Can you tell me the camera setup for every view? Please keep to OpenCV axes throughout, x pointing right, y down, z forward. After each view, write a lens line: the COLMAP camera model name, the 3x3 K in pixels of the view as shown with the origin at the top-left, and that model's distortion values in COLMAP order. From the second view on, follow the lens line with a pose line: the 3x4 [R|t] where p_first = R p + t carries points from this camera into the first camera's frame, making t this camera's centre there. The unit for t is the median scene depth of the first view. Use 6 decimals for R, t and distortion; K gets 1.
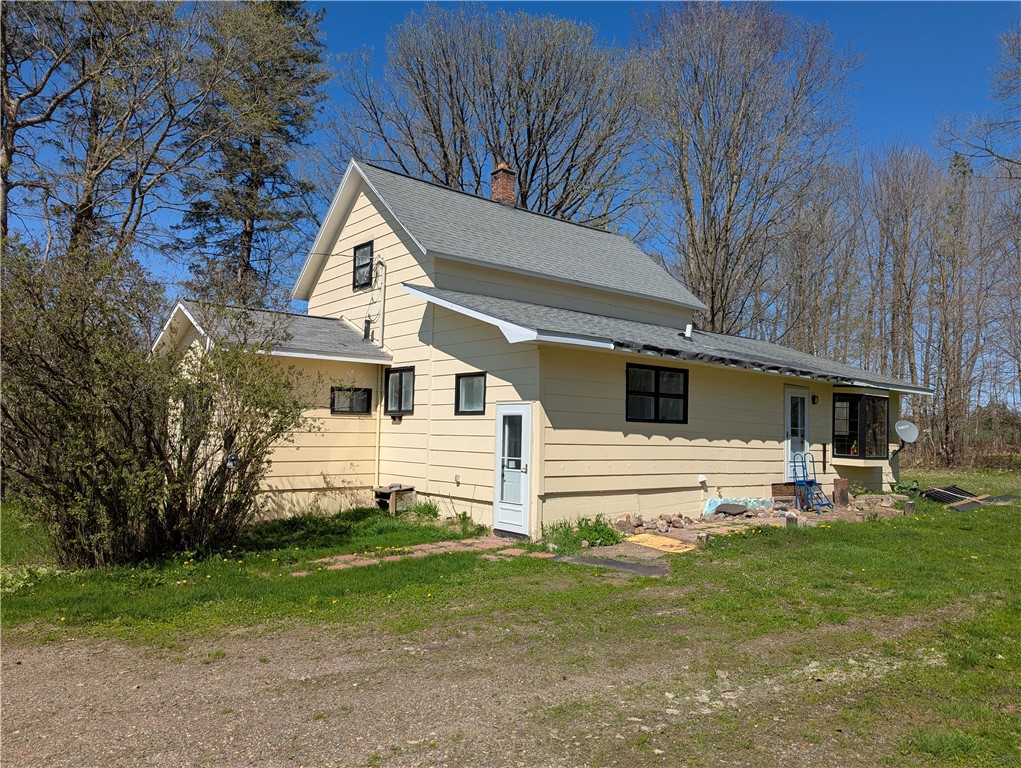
lens RADIAL K [[740.5, 0, 511.0], [0, 740.5, 368.7], [0, 0, 1]] dist [0.057422, -0.001019]
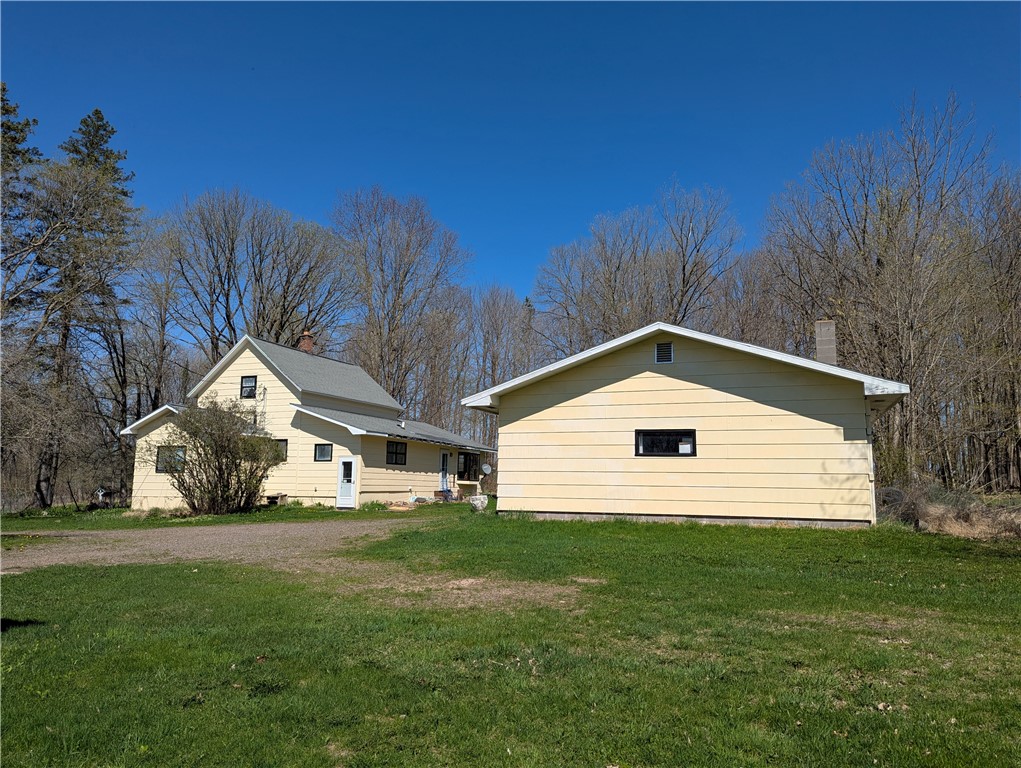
lens RADIAL K [[740.5, 0, 511.0], [0, 740.5, 368.7], [0, 0, 1]] dist [0.057422, -0.001019]
pose [[0.880387, 0.063094, 0.470040, -0.614819], [-0.033480, 0.996907, -0.071107, -0.079025], [-0.473073, 0.046864, 0.879776, -1.302856]]
